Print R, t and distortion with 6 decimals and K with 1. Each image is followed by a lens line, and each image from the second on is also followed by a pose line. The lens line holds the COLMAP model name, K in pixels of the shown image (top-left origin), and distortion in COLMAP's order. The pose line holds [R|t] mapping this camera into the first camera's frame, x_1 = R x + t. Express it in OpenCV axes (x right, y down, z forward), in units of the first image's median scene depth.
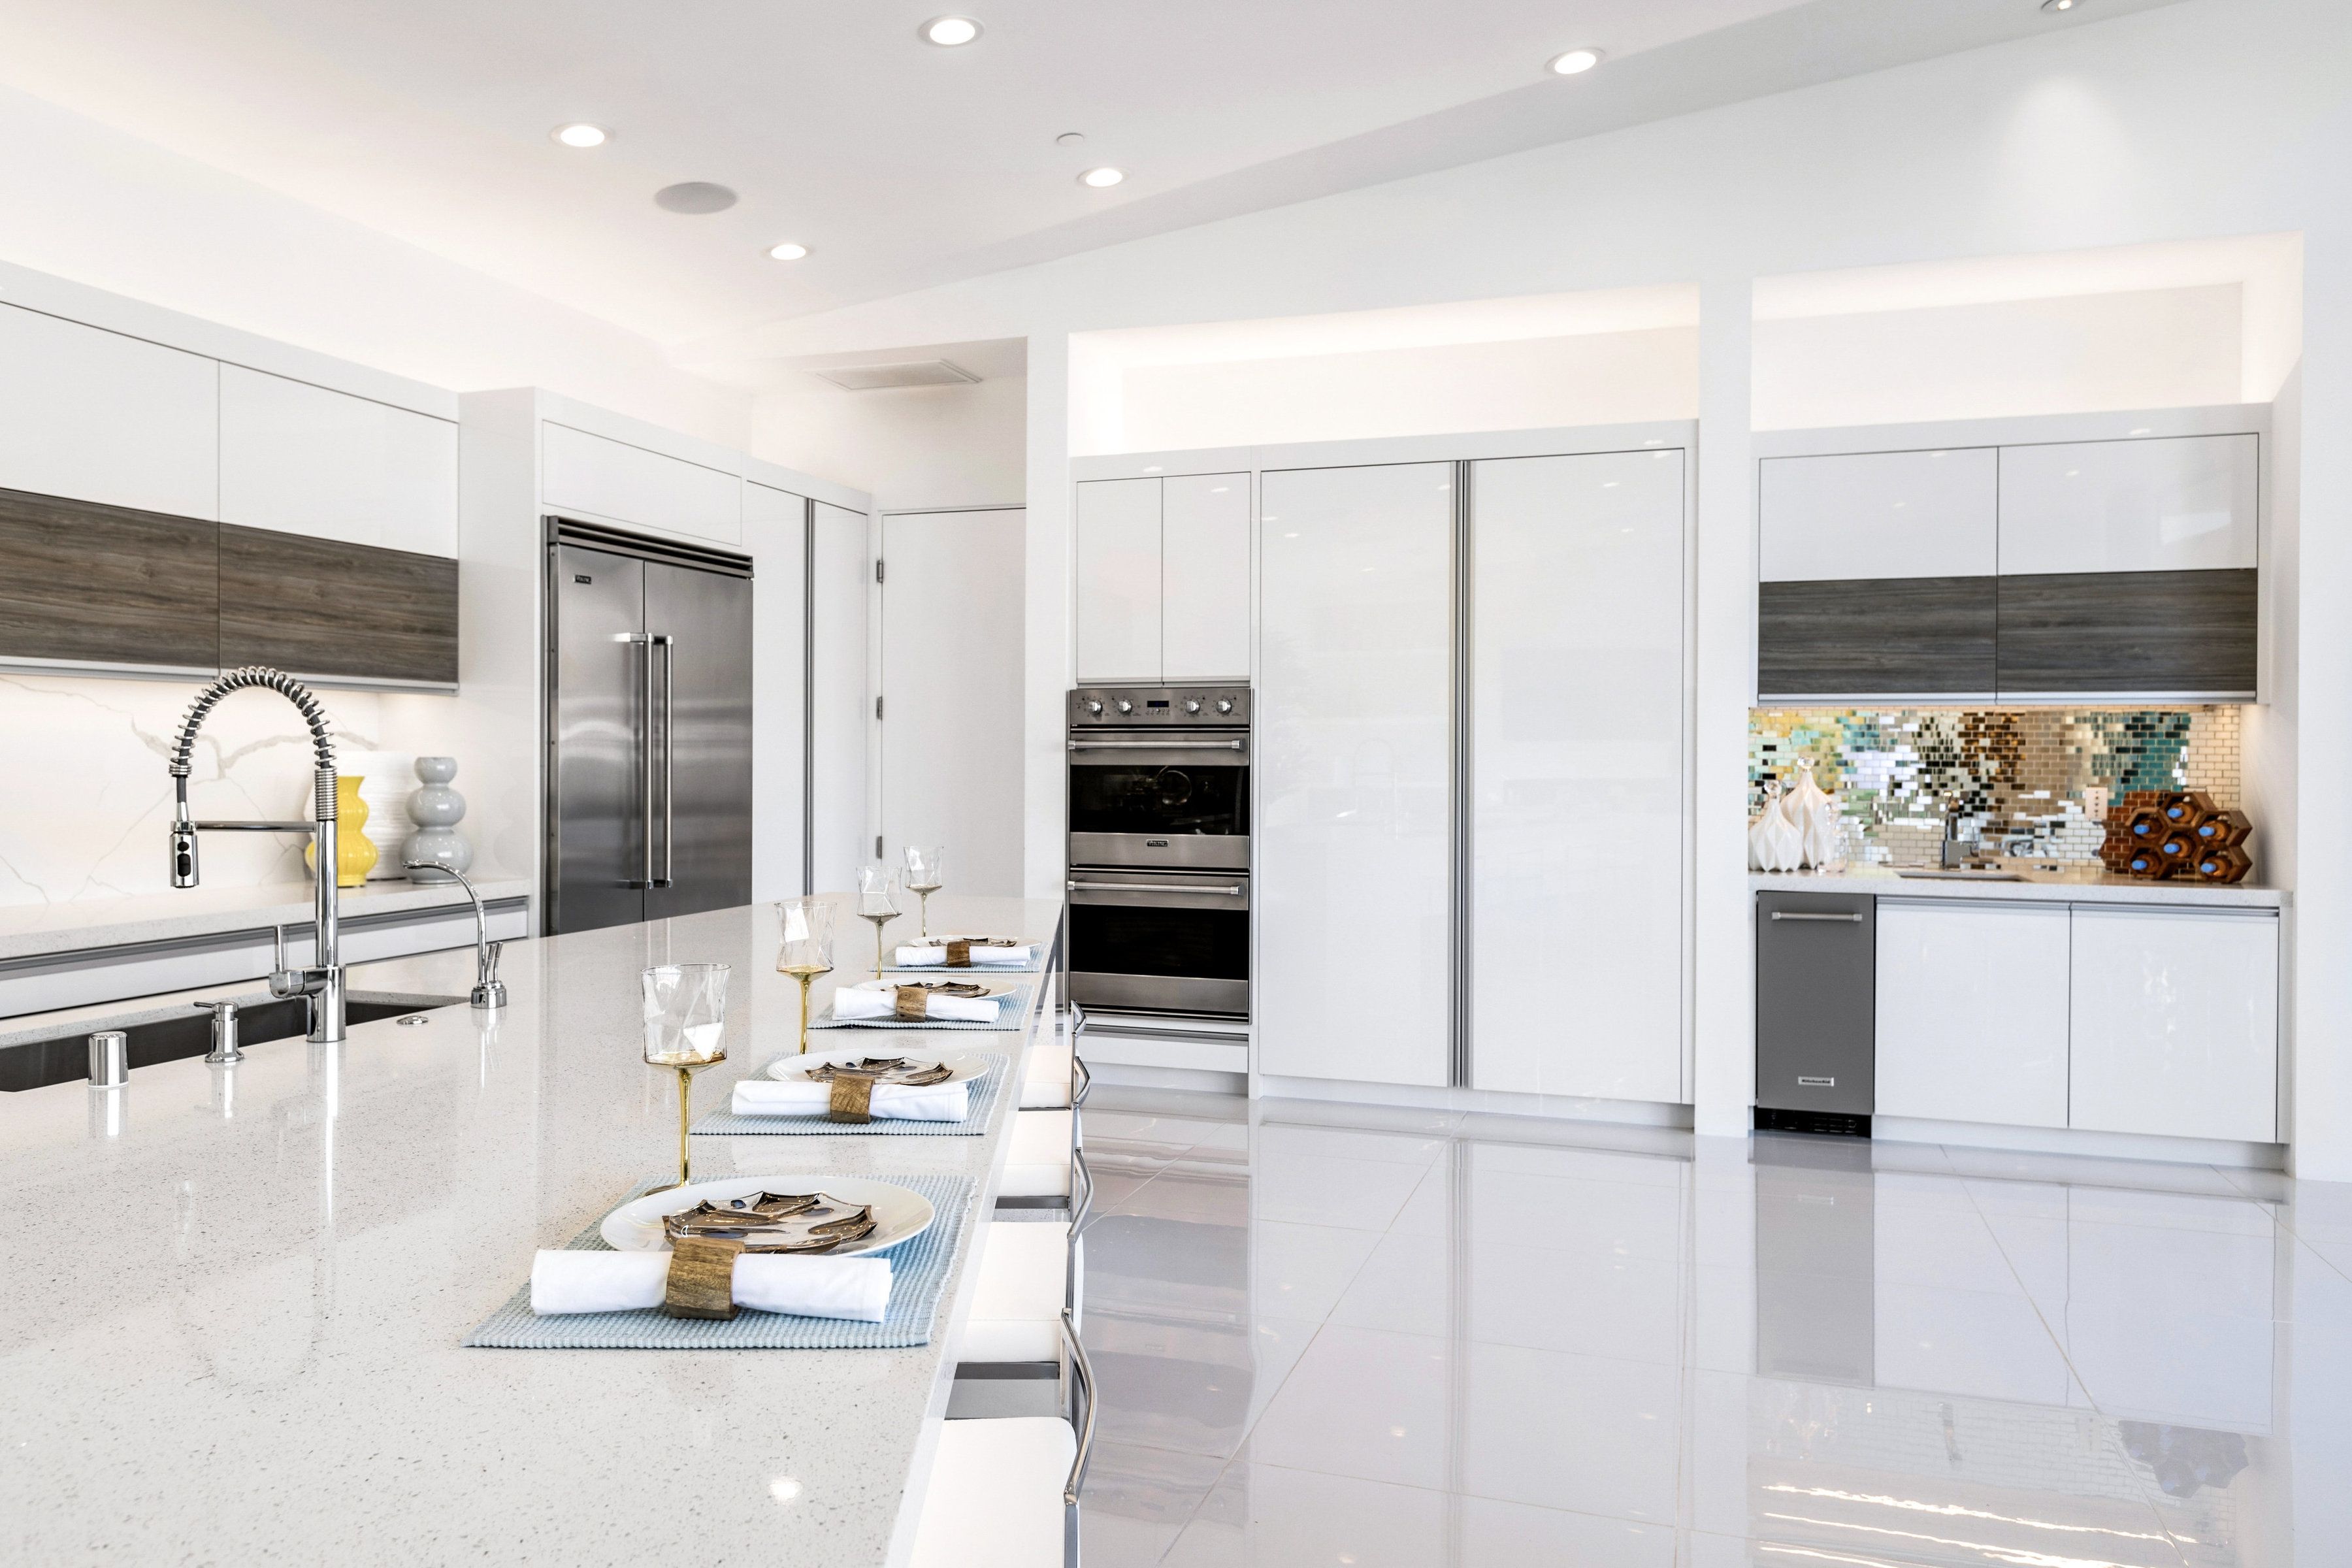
lens RADIAL K [[1720.5, 0, 1246.0], [0, 1720.5, 759.2], [0, 0, 1]] dist [-0.014792, -0.002162]
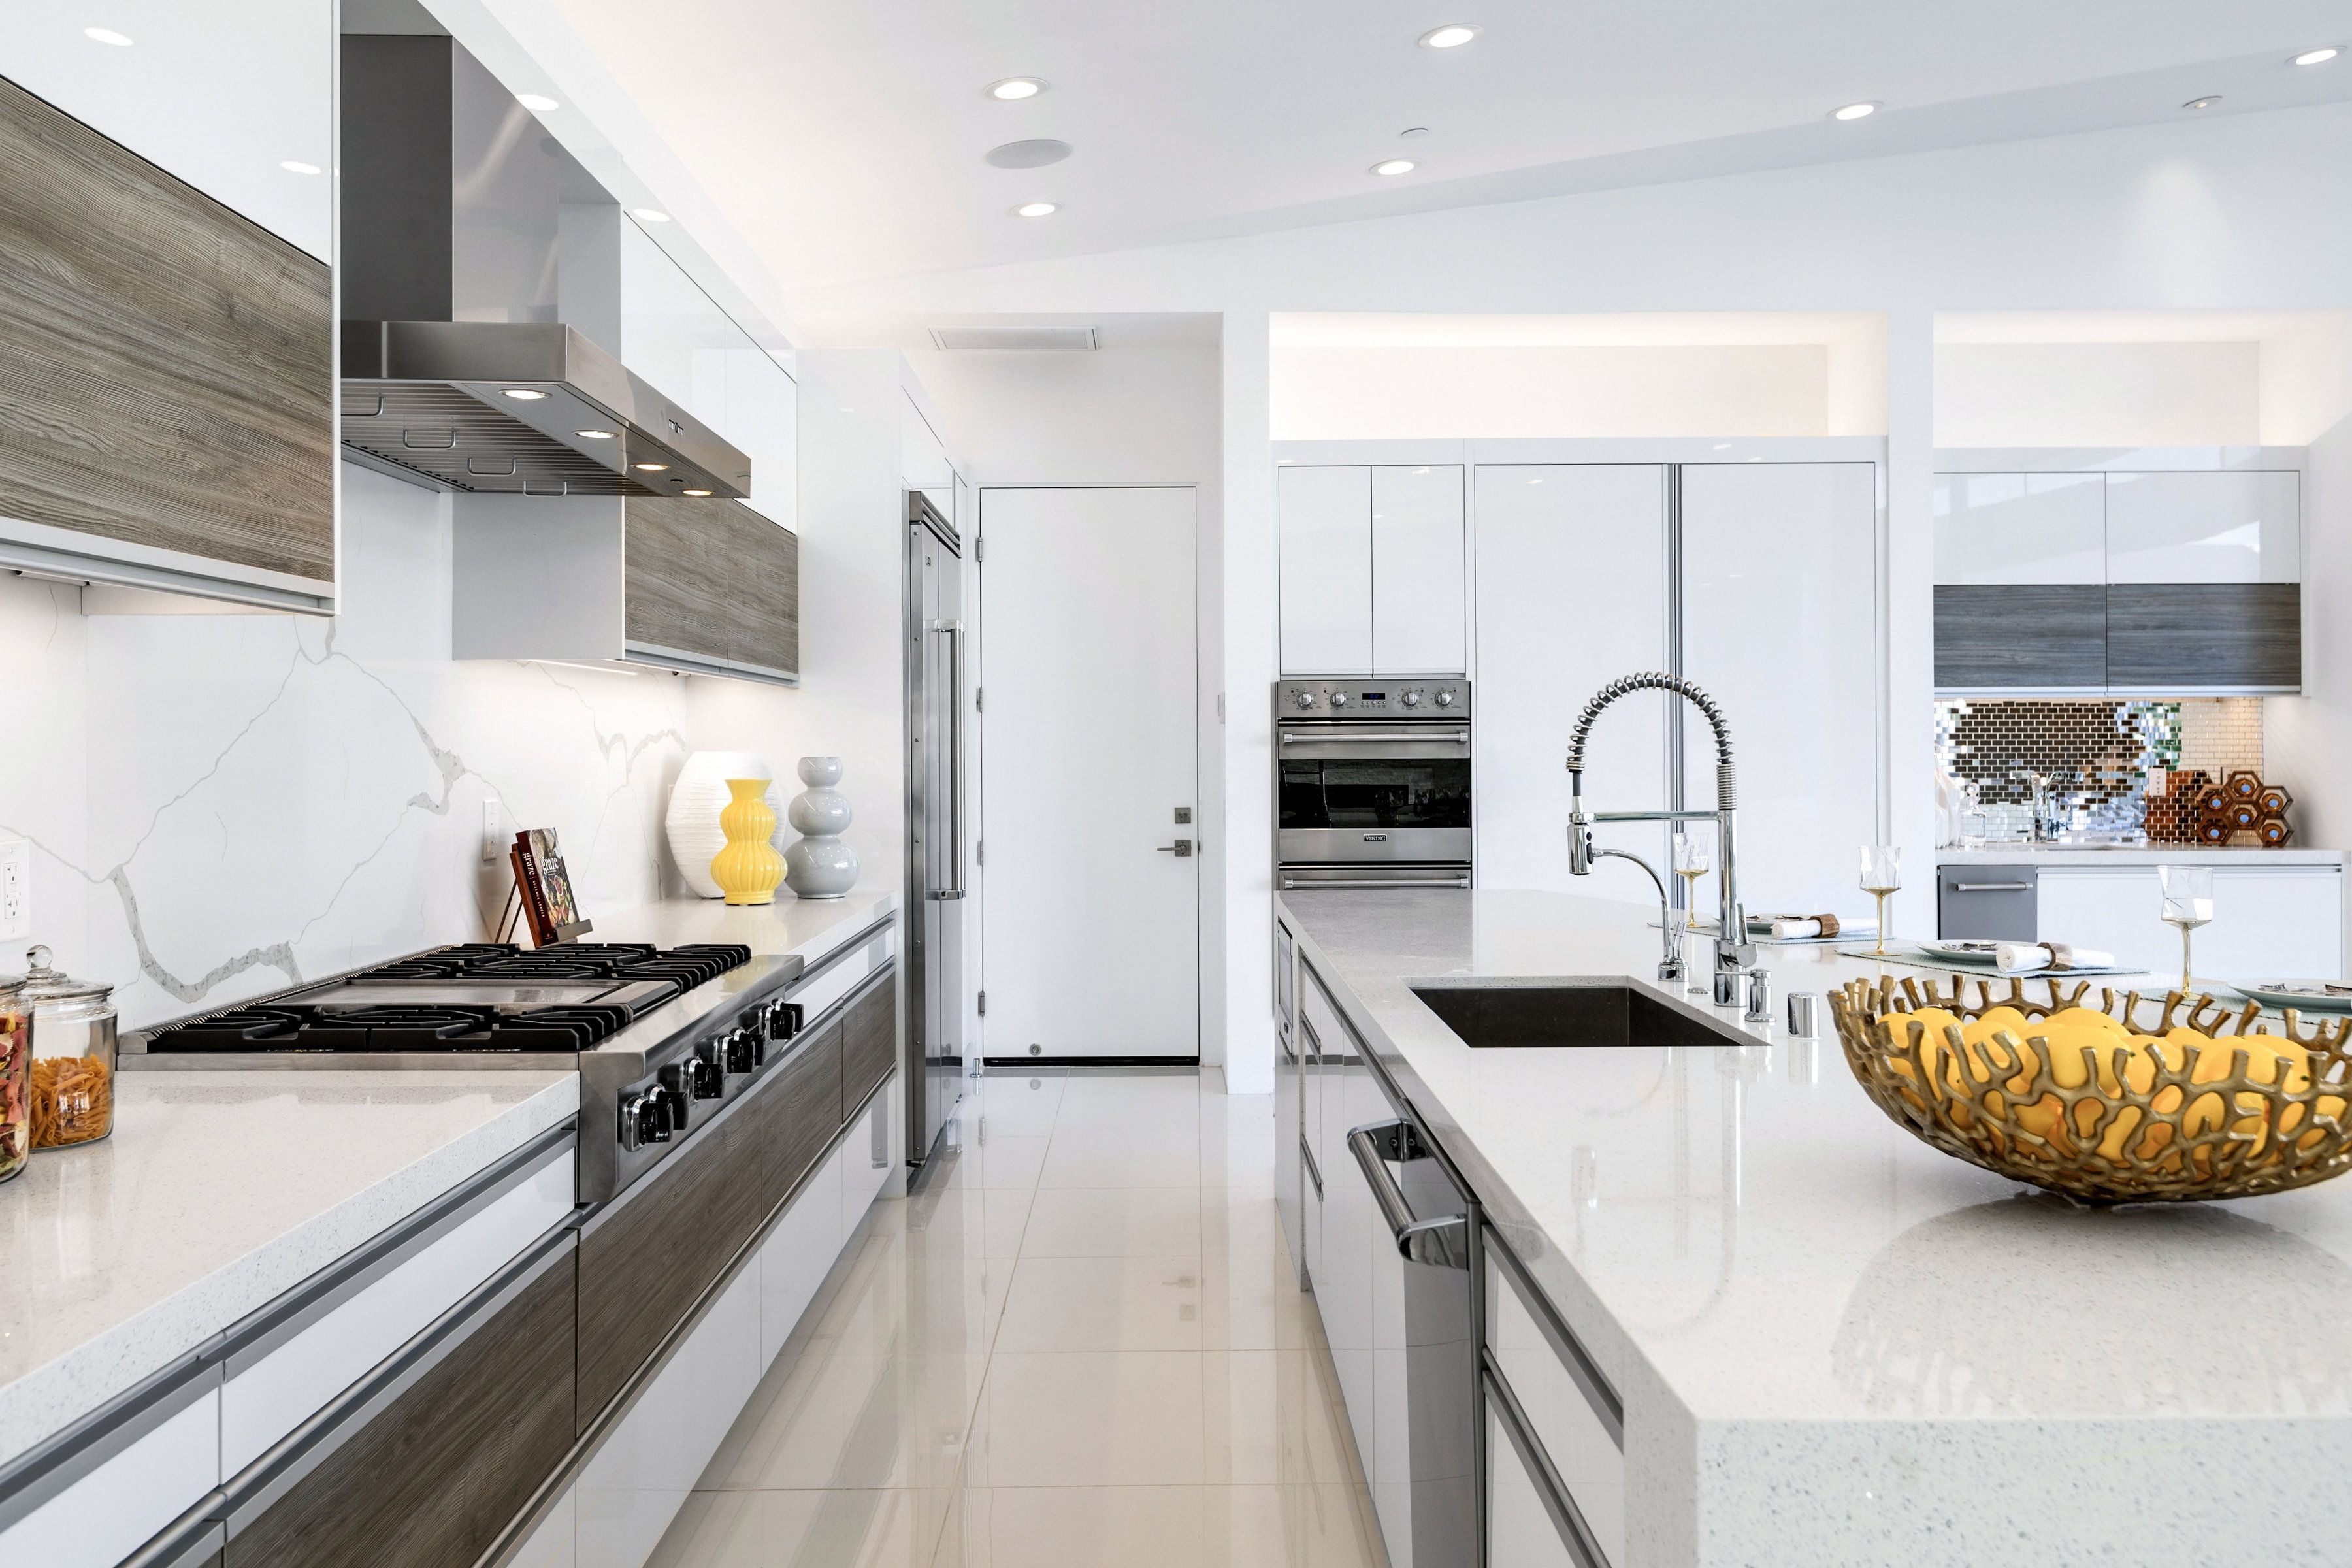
lens RADIAL K [[2003.9, 0, 1234.8], [0, 2003.9, 733.0], [0, 0, 1]] dist [0.002996, -0.000903]
pose [[0.939462, -0.006483, 0.342592, -0.565035], [0.009670, 0.999924, -0.007595, -0.003354], [-0.342517, 0.010448, 0.939453, -0.055717]]
